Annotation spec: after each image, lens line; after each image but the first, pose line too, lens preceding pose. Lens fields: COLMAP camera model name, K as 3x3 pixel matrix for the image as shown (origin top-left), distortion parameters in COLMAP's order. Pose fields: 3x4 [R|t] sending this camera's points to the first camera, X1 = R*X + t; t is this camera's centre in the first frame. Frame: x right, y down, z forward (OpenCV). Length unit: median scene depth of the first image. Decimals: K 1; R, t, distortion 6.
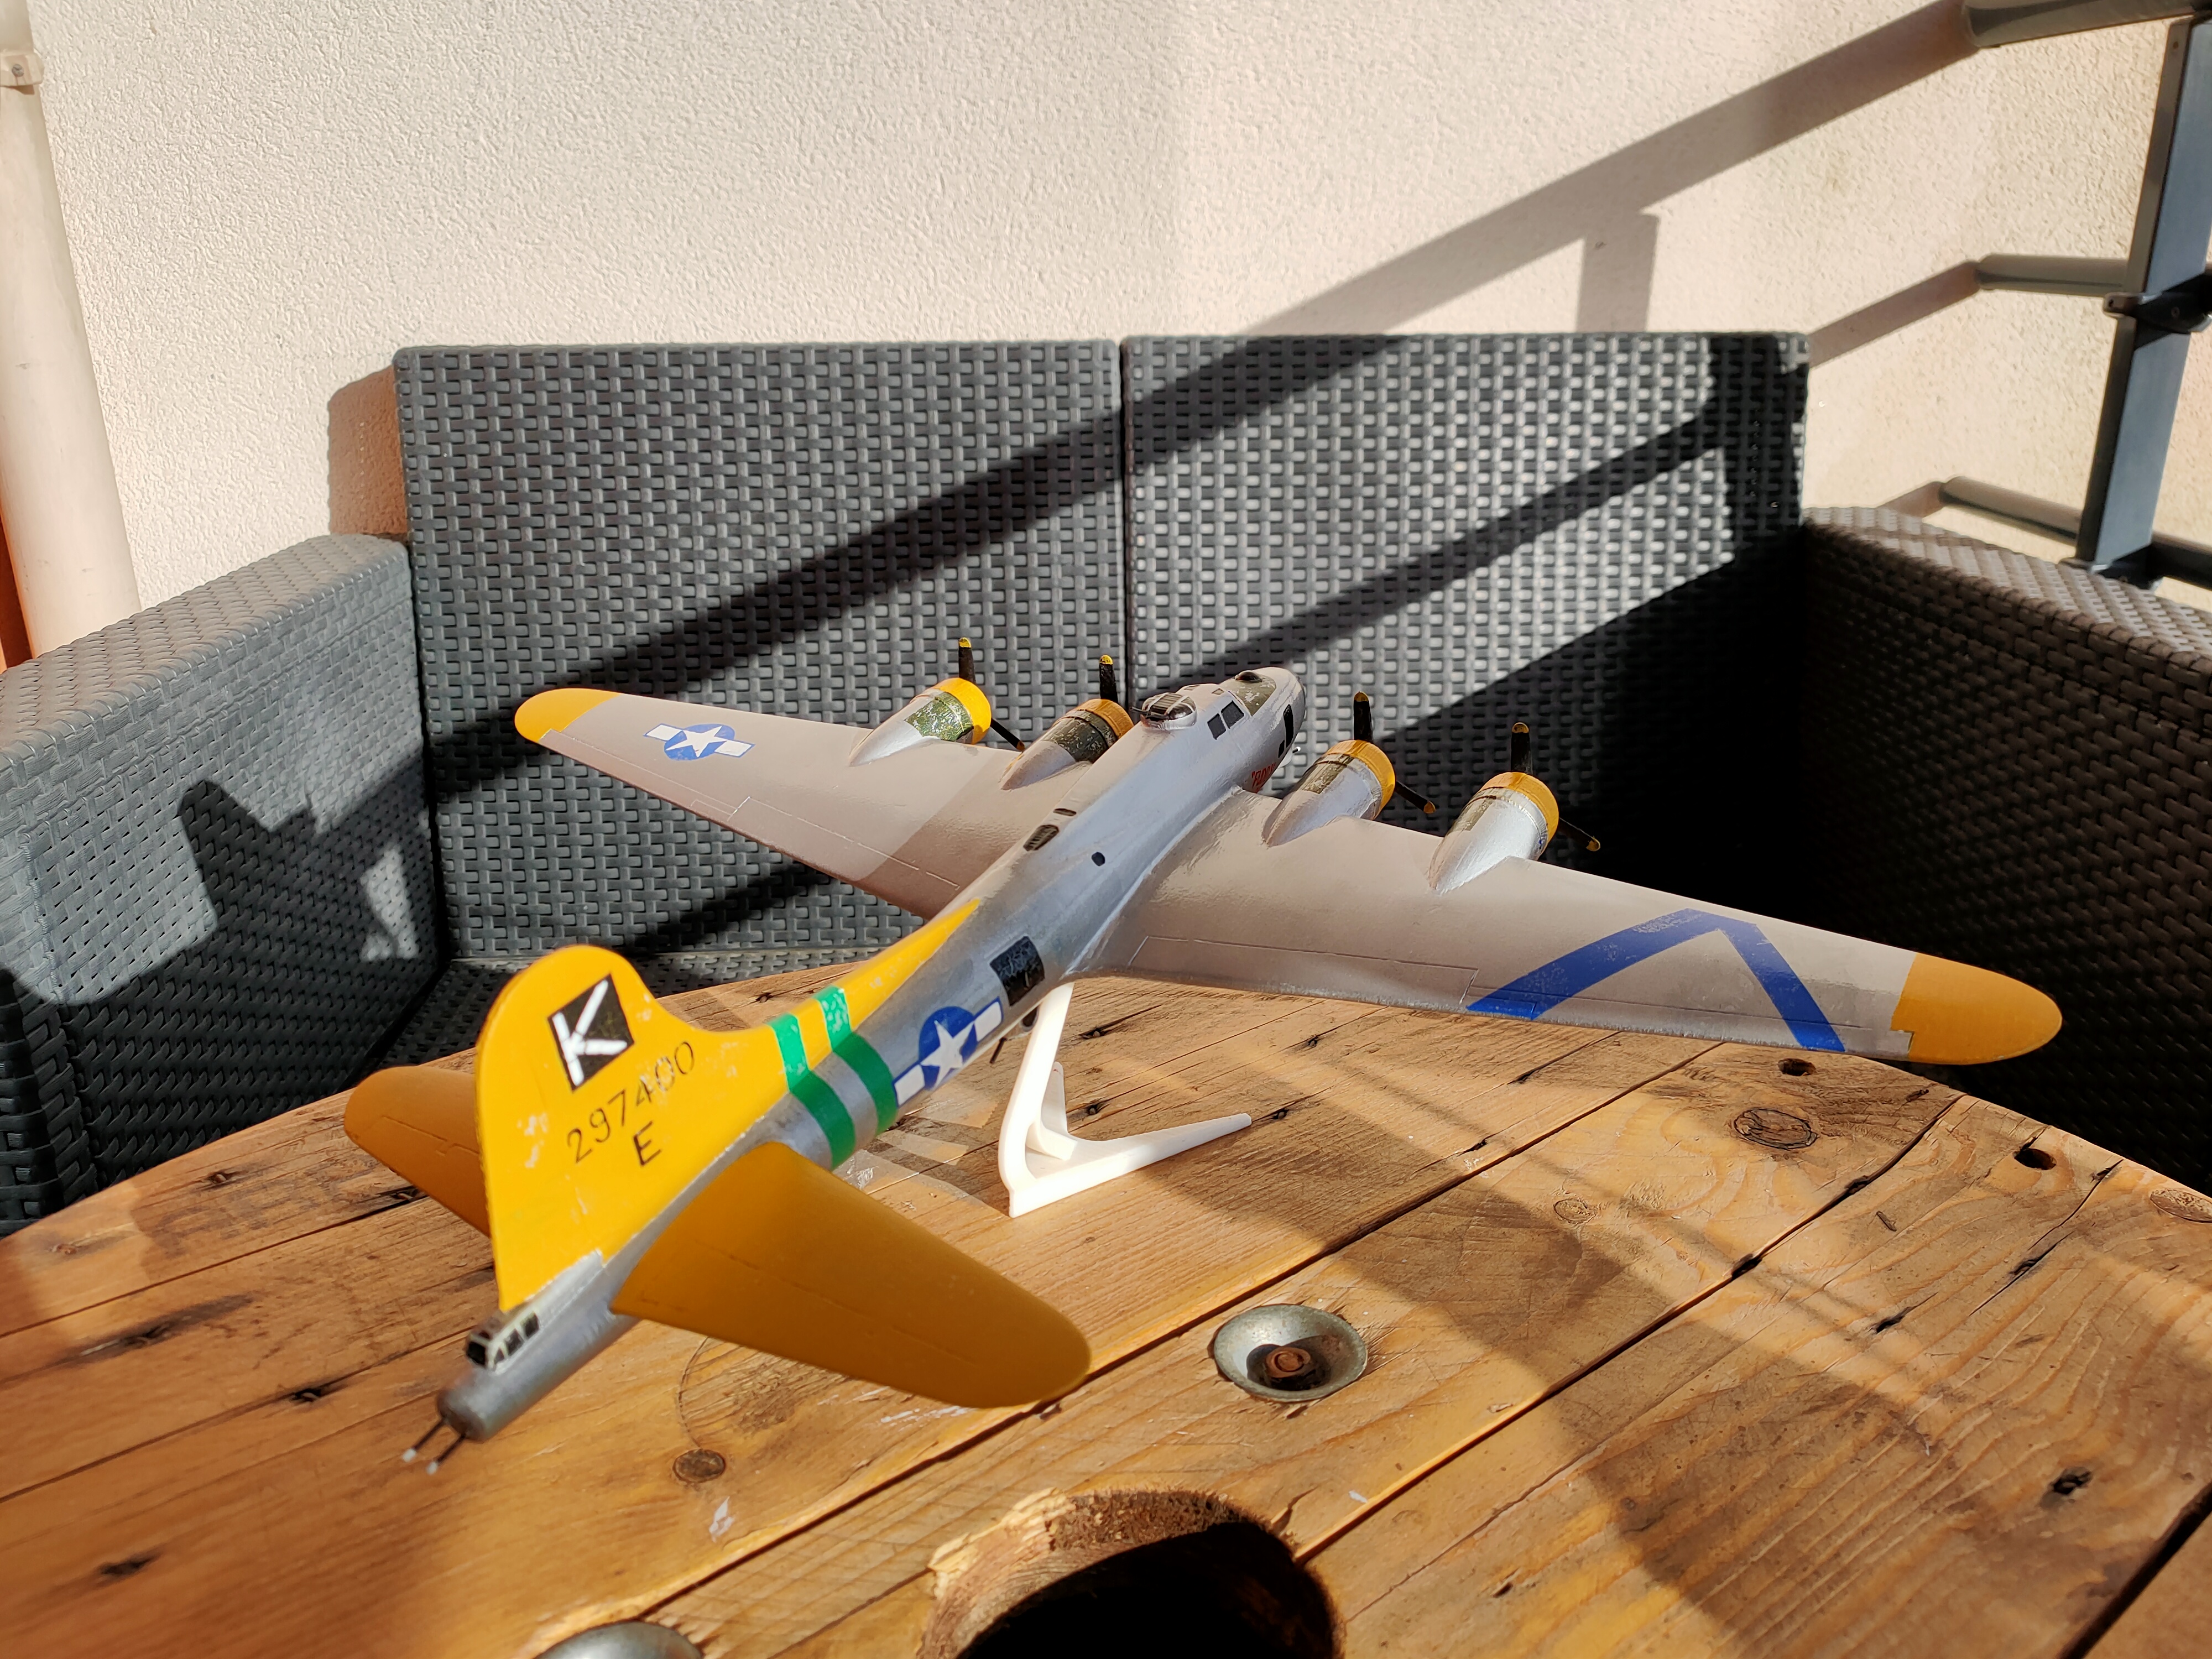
lens RADIAL K [[1706.4, 0, 1120.4], [0, 1706.4, 826.4], [0, 0, 1]] dist [0.075805, -0.138449]
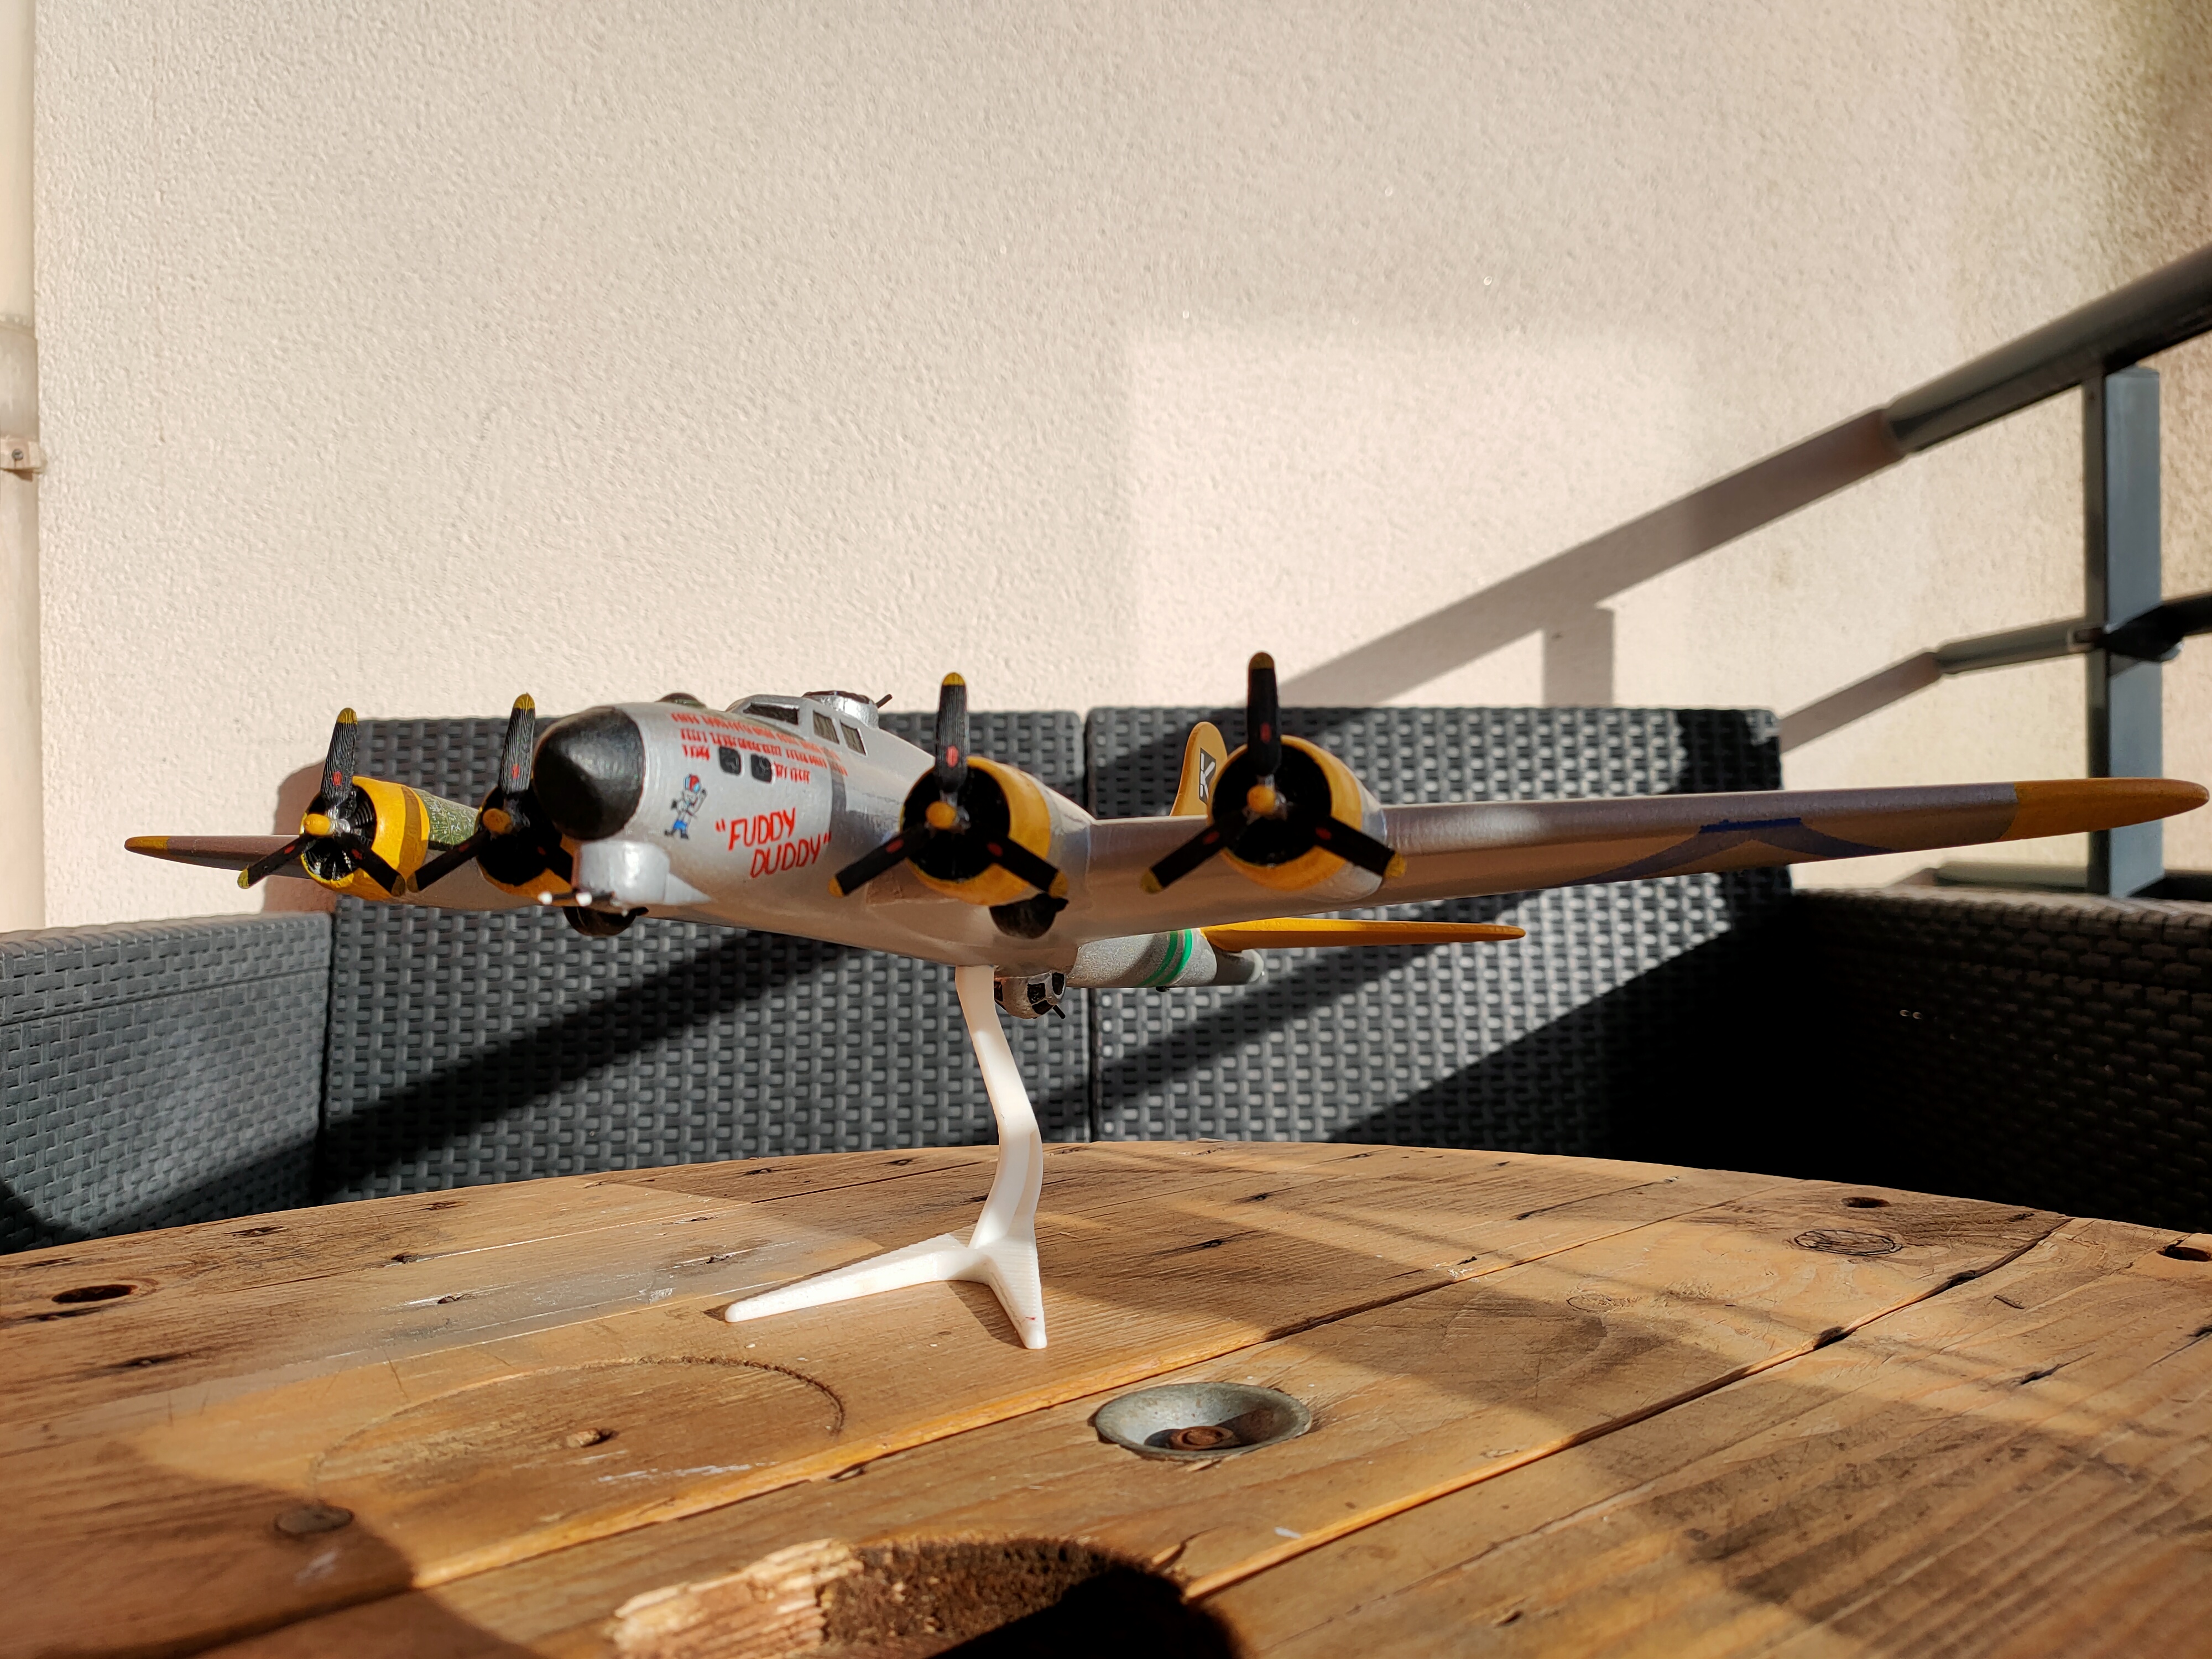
lens RADIAL K [[1701.2, 0, 1128.7], [0, 1701.2, 827.7], [0, 0, 1]] dist [0.066998, -0.117713]
pose [[0.999965, -0.008390, 0.000317, 0.025660], [0.008006, 0.941478, -0.336979, 0.115314], [0.002529, 0.336969, 0.941512, 0.092971]]
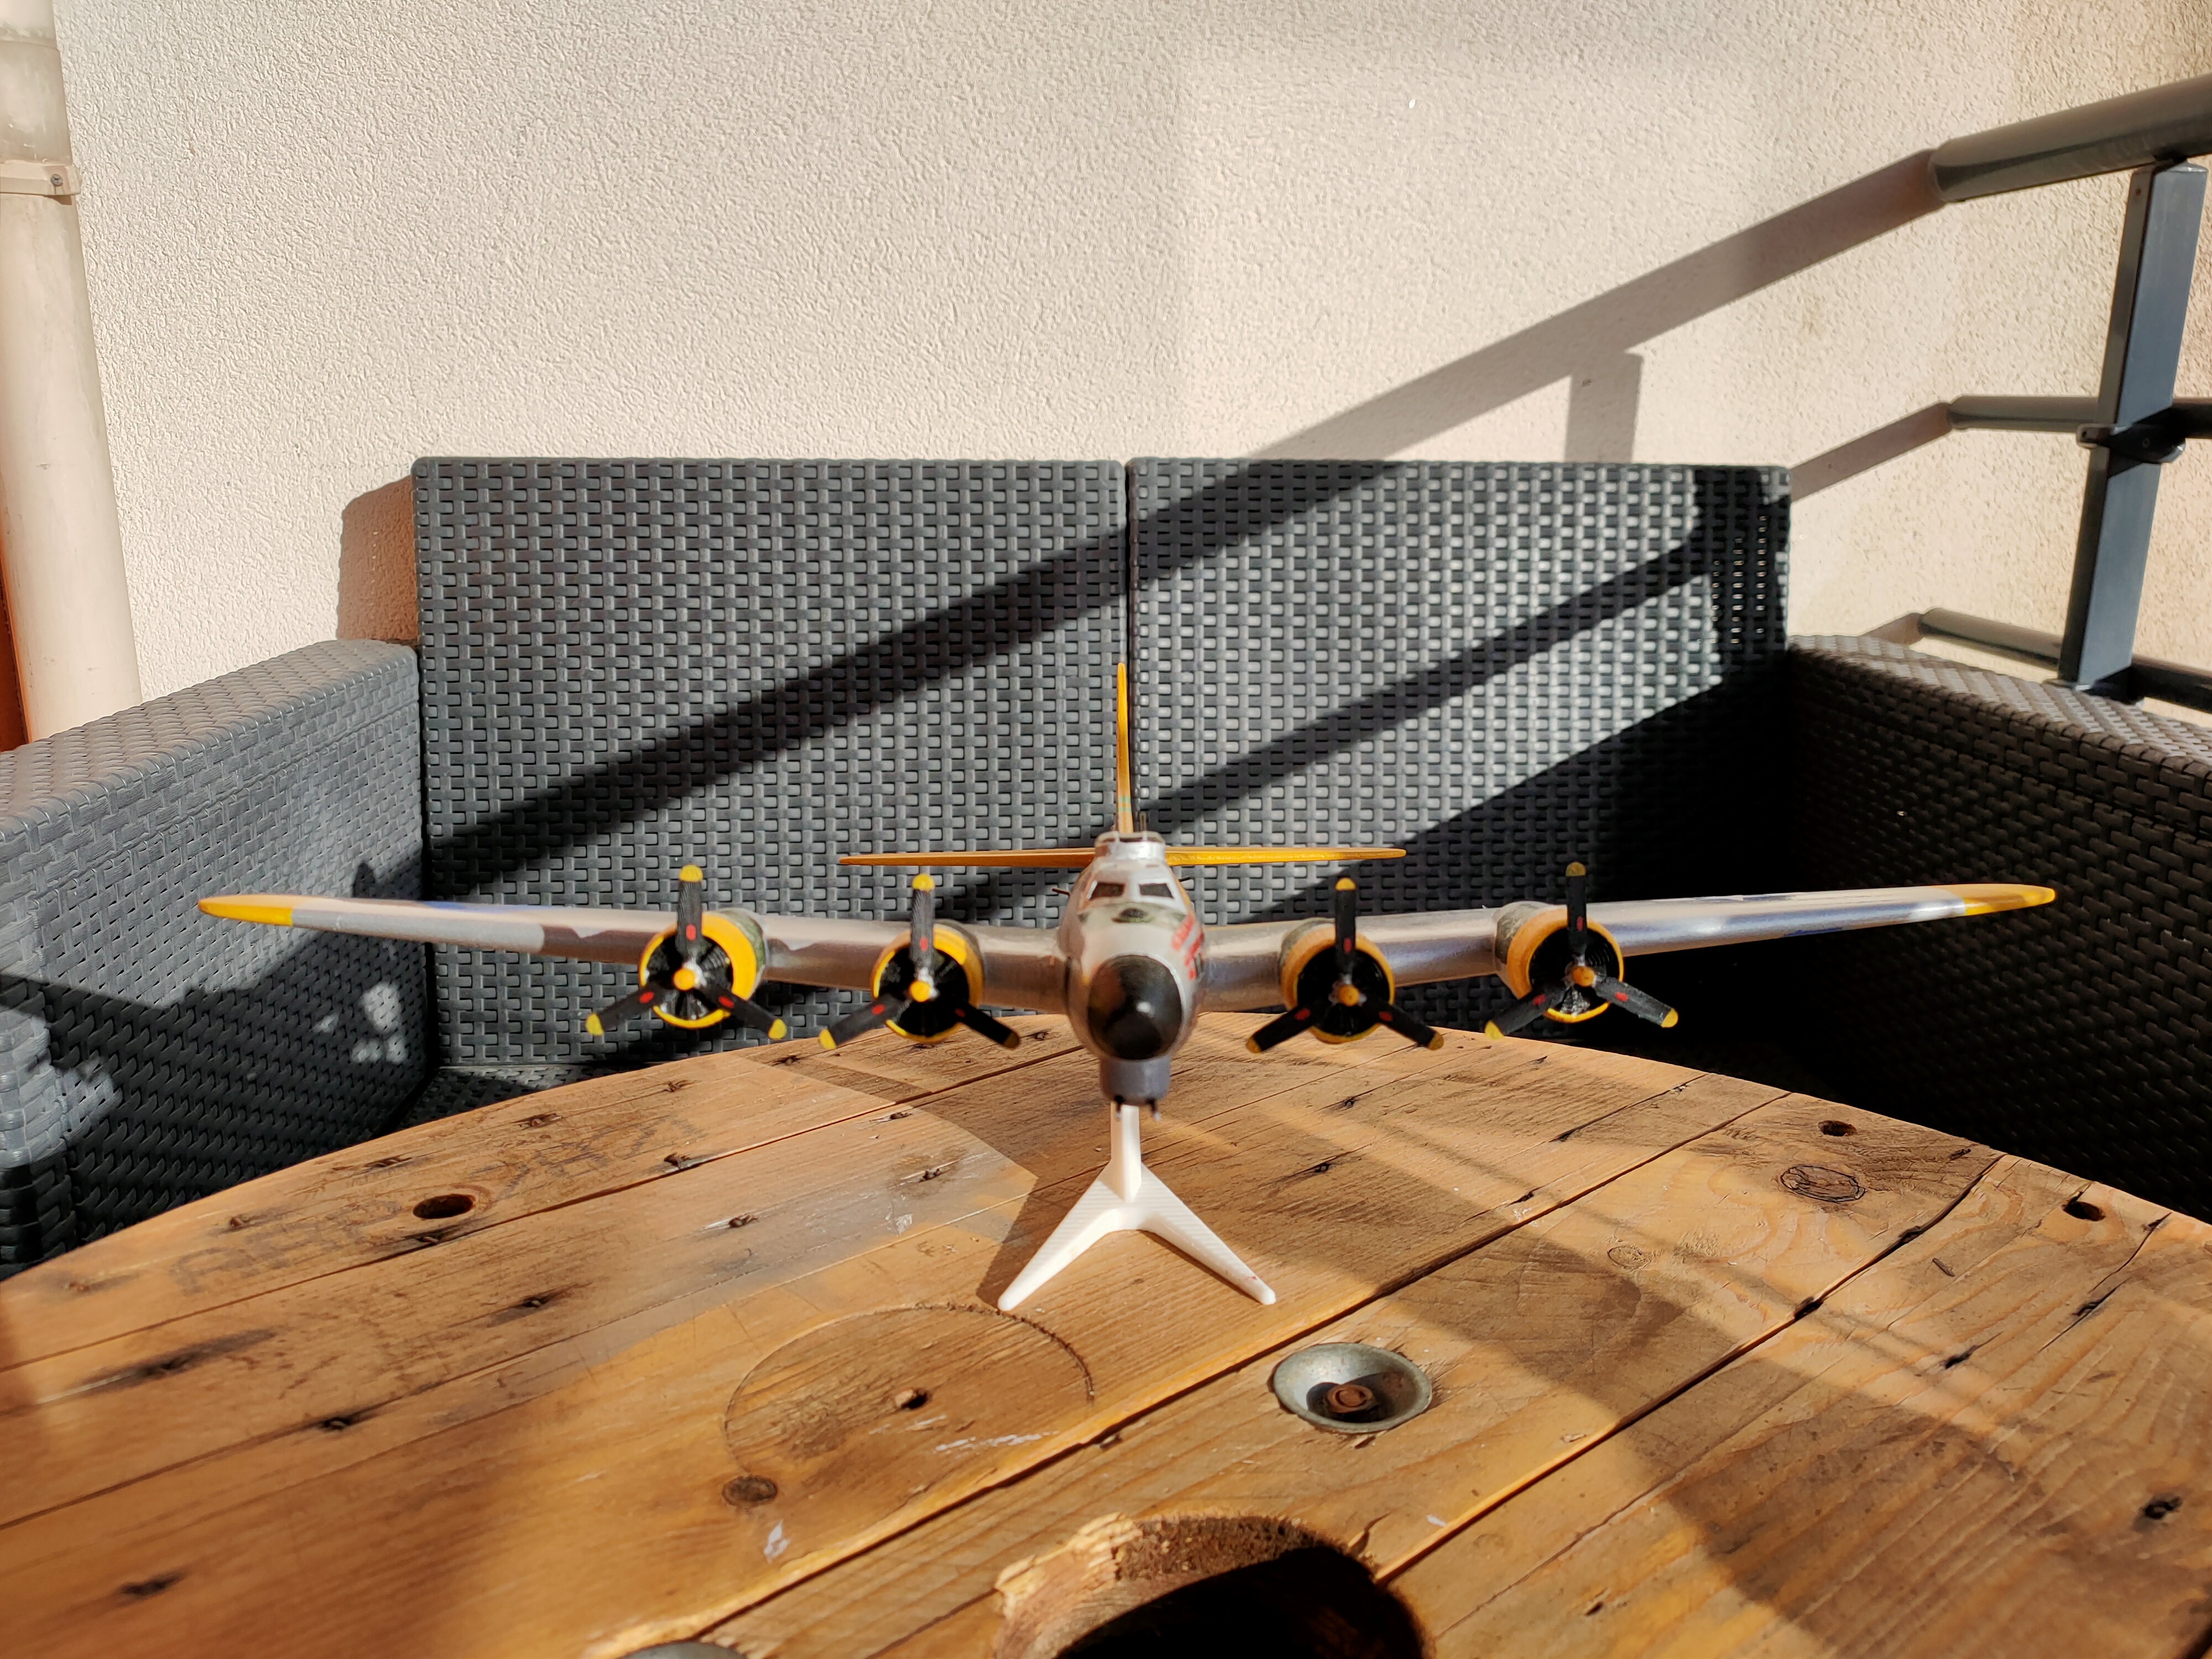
lens RADIAL K [[1699.9, 0, 1125.3], [0, 1699.9, 829.8], [0, 0, 1]] dist [0.070189, -0.122407]
pose [[0.999726, 0.010718, 0.020805, -0.019680], [-0.008779, 0.995800, -0.091133, 0.029796], [-0.021695, 0.090926, 0.995621, 0.002743]]
